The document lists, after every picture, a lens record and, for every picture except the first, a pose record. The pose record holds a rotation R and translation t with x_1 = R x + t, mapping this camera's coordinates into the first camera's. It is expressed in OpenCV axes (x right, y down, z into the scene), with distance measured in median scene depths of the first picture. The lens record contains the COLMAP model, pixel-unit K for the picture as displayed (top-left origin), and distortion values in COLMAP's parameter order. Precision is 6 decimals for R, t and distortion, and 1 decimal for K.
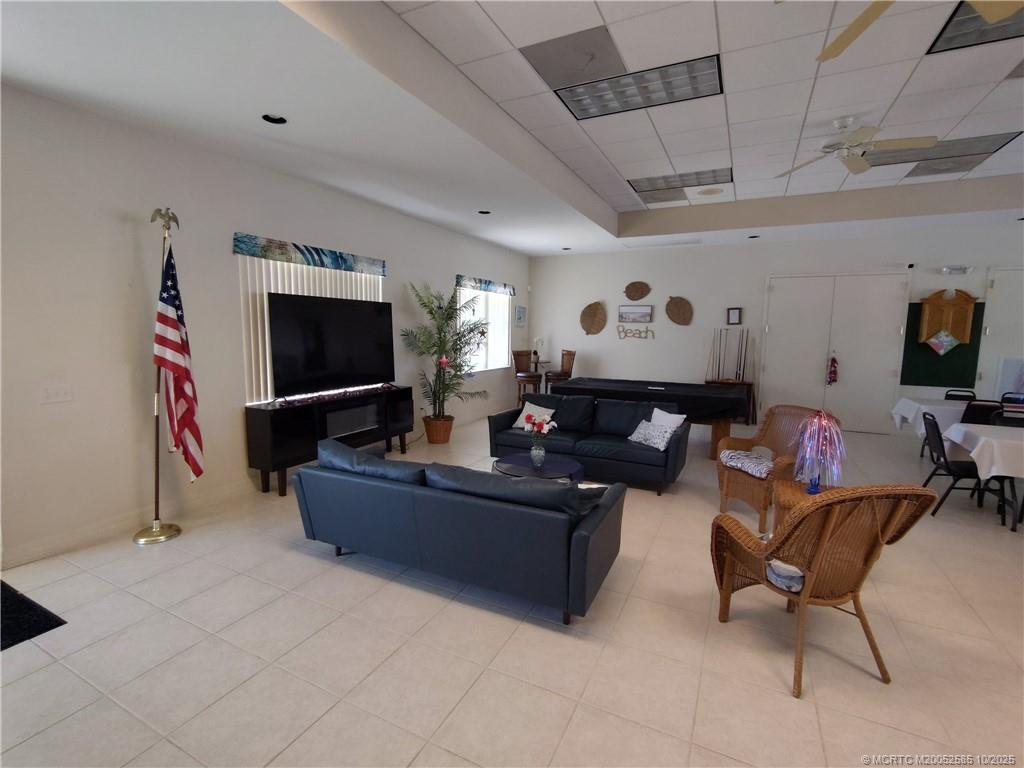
lens RADIAL K [[470.1, 0, 512.0], [0, 470.1, 384.0], [0, 0, 1]] dist [-0.009845, 0.000721]
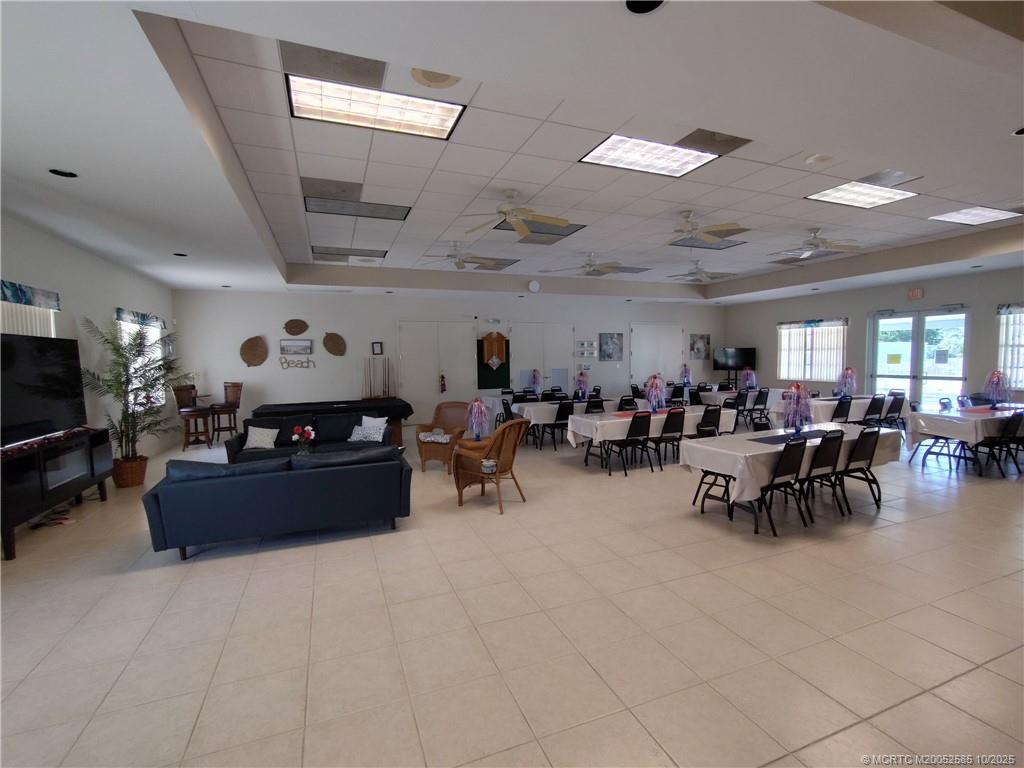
lens RADIAL K [[470.1, 0, 512.0], [0, 470.1, 384.0], [0, 0, 1]] dist [-0.009845, 0.000721]
pose [[0.670777, -0.065502, 0.738761, -0.321963], [0.109176, 0.993962, -0.011000, 0.015227], [-0.733579, 0.088034, 0.673878, -0.209866]]
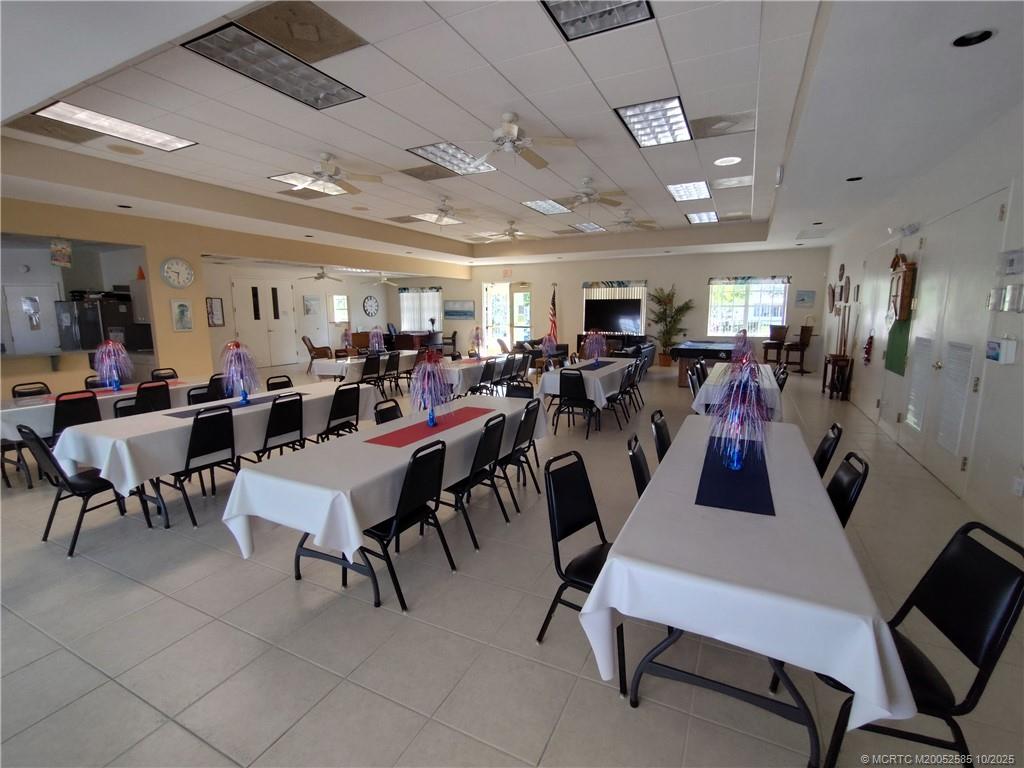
lens RADIAL K [[470.1, 0, 512.0], [0, 470.1, 384.0], [0, 0, 1]] dist [-0.009845, 0.000721]
pose [[0.002733, 0.136899, -0.990581, 1.811868], [-0.111212, 0.984482, 0.135750, -0.005228], [0.993793, 0.109794, 0.017916, 0.335675]]
